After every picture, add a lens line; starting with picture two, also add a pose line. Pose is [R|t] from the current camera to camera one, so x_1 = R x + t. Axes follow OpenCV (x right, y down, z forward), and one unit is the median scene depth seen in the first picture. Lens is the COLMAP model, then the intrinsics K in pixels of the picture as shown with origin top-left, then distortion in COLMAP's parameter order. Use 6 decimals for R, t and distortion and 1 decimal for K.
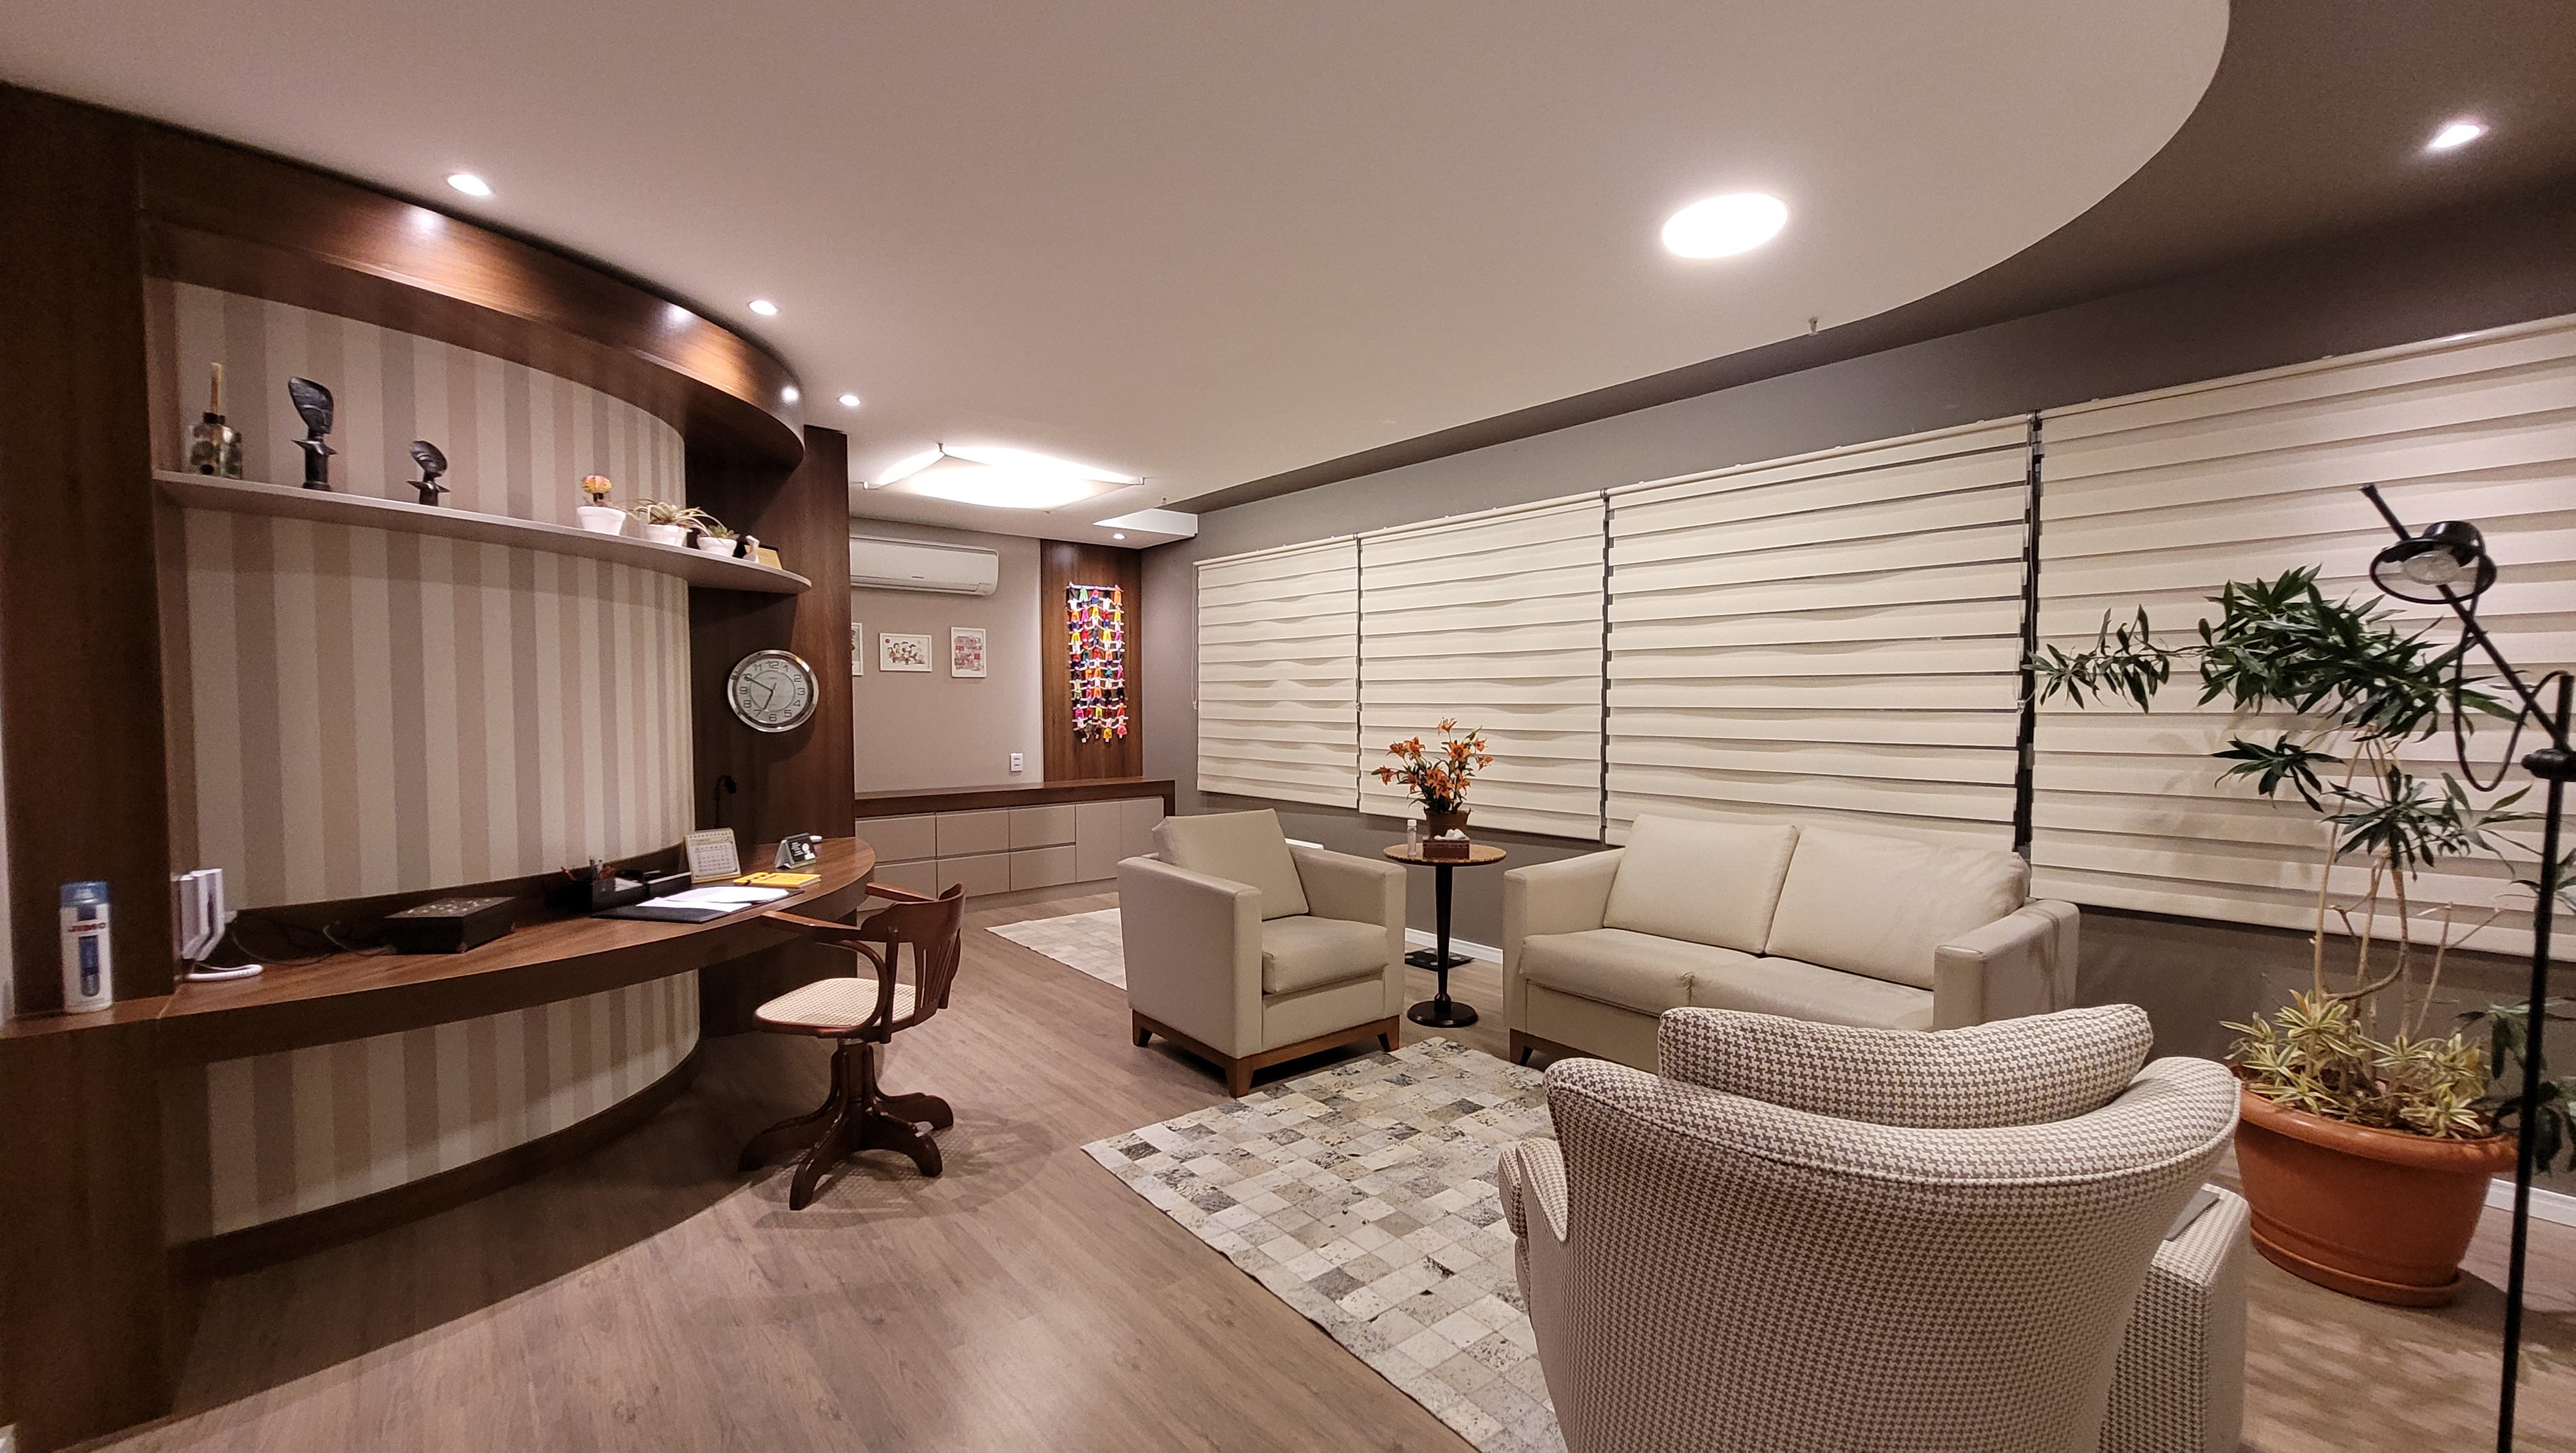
lens RADIAL K [[1008.9, 0, 1306.0], [0, 1008.9, 740.3], [0, 0, 1]] dist [0.010967, -0.004333]
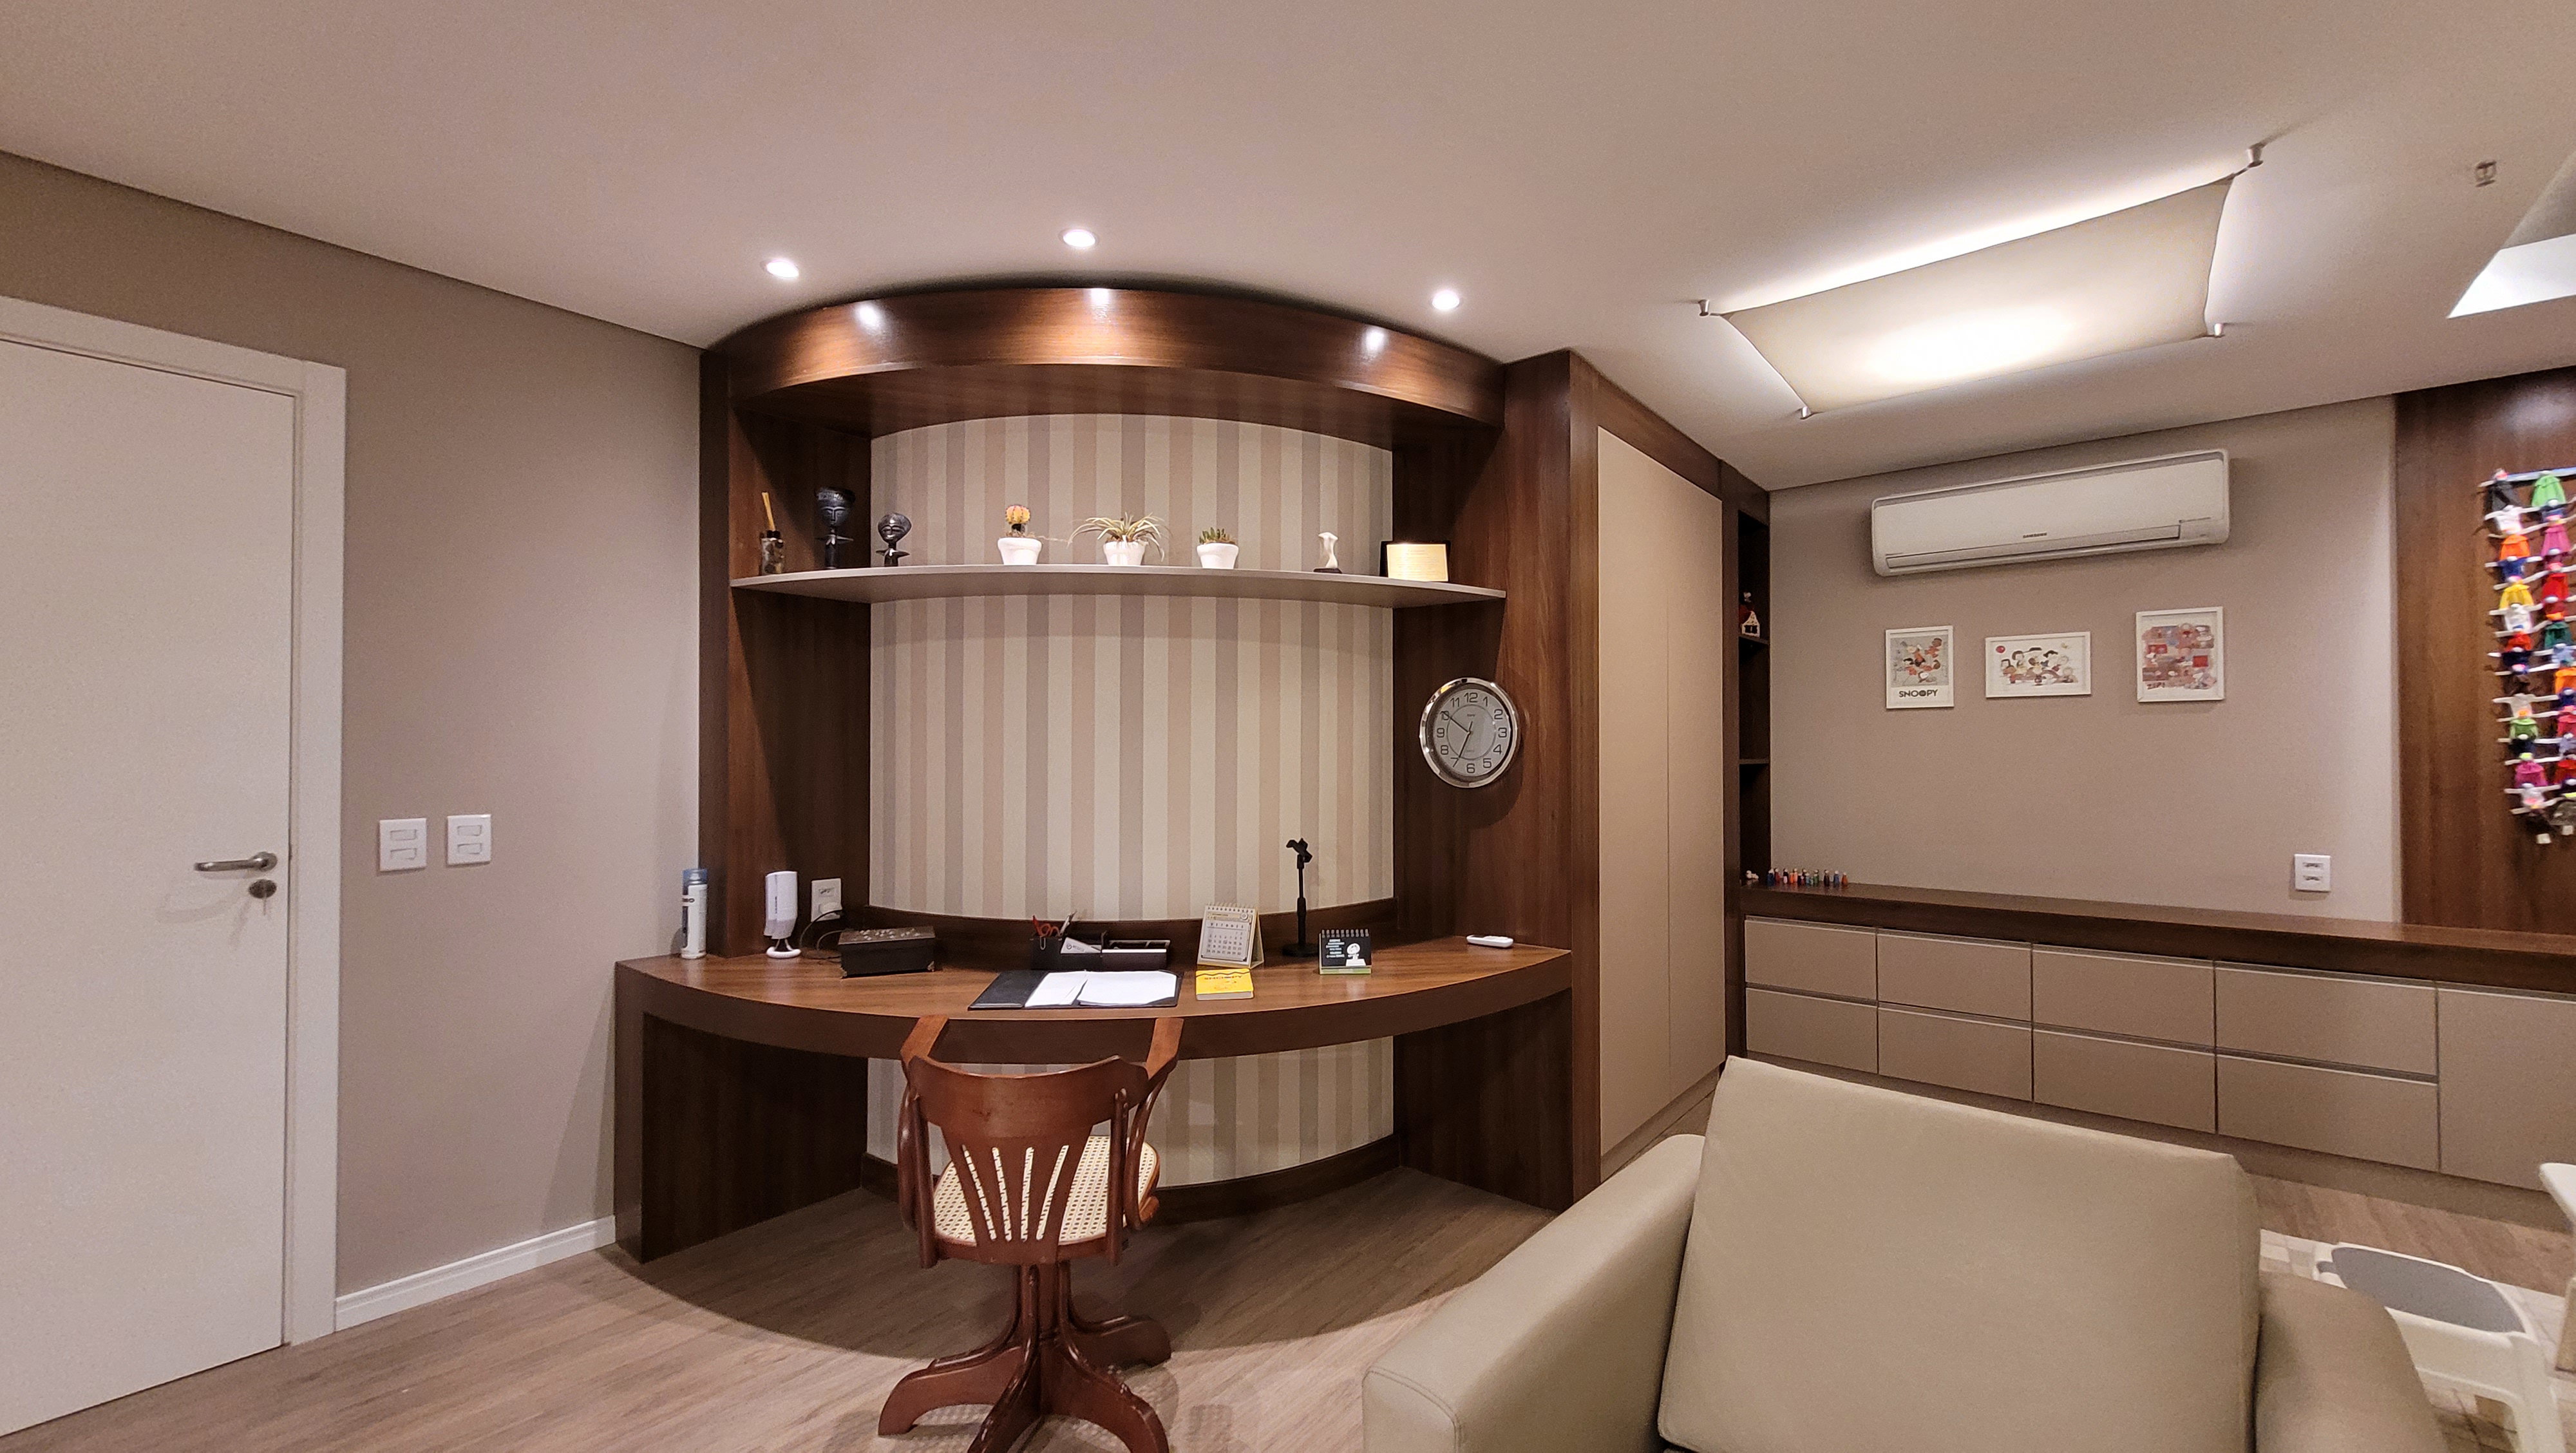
lens RADIAL K [[1008.9, 0, 1306.0], [0, 1008.9, 740.3], [0, 0, 1]] dist [0.010967, -0.004333]
pose [[0.171660, -0.010672, -0.985098, 0.196366], [-0.038089, 0.999122, -0.017461, -0.026854], [0.984420, 0.040518, 0.171103, 0.806486]]
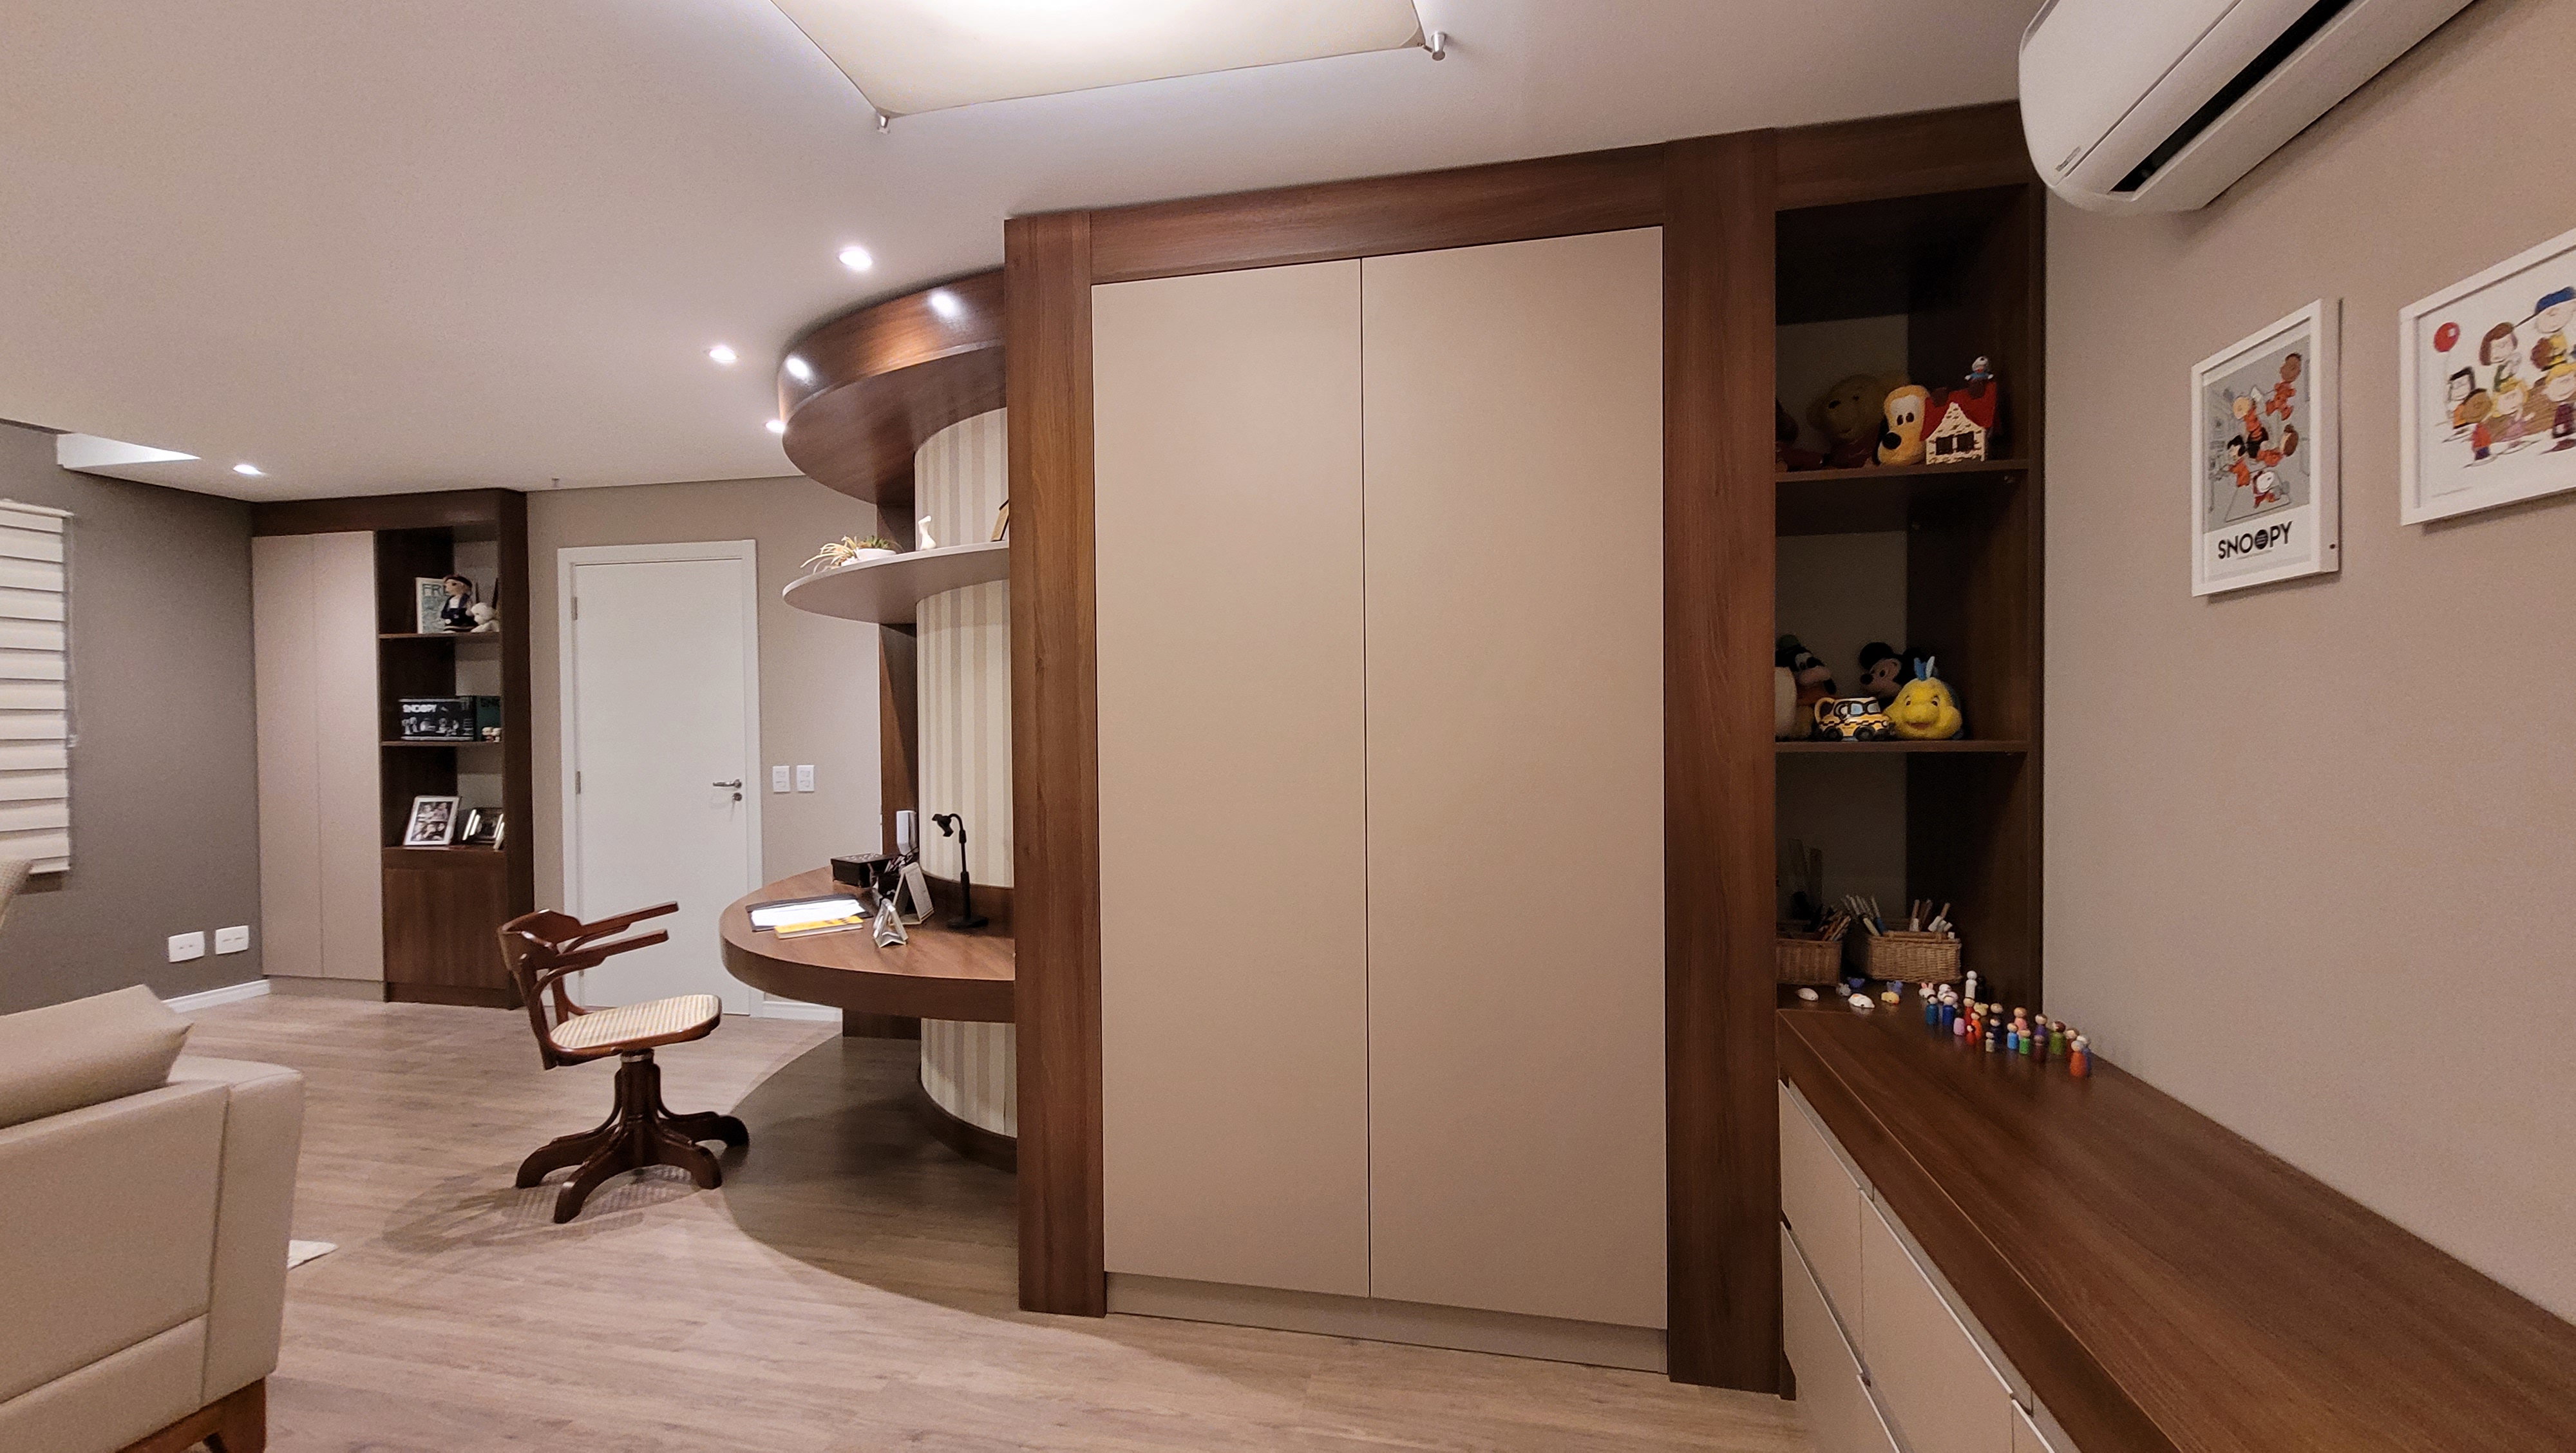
lens RADIAL K [[1008.9, 0, 1306.0], [0, 1008.9, 740.3], [0, 0, 1]] dist [0.010967, -0.004333]
pose [[-0.792594, 0.013377, -0.609603, -0.278941], [-0.016754, 0.998904, 0.043704, -0.061884], [0.609520, 0.044853, -0.791501, 1.701012]]
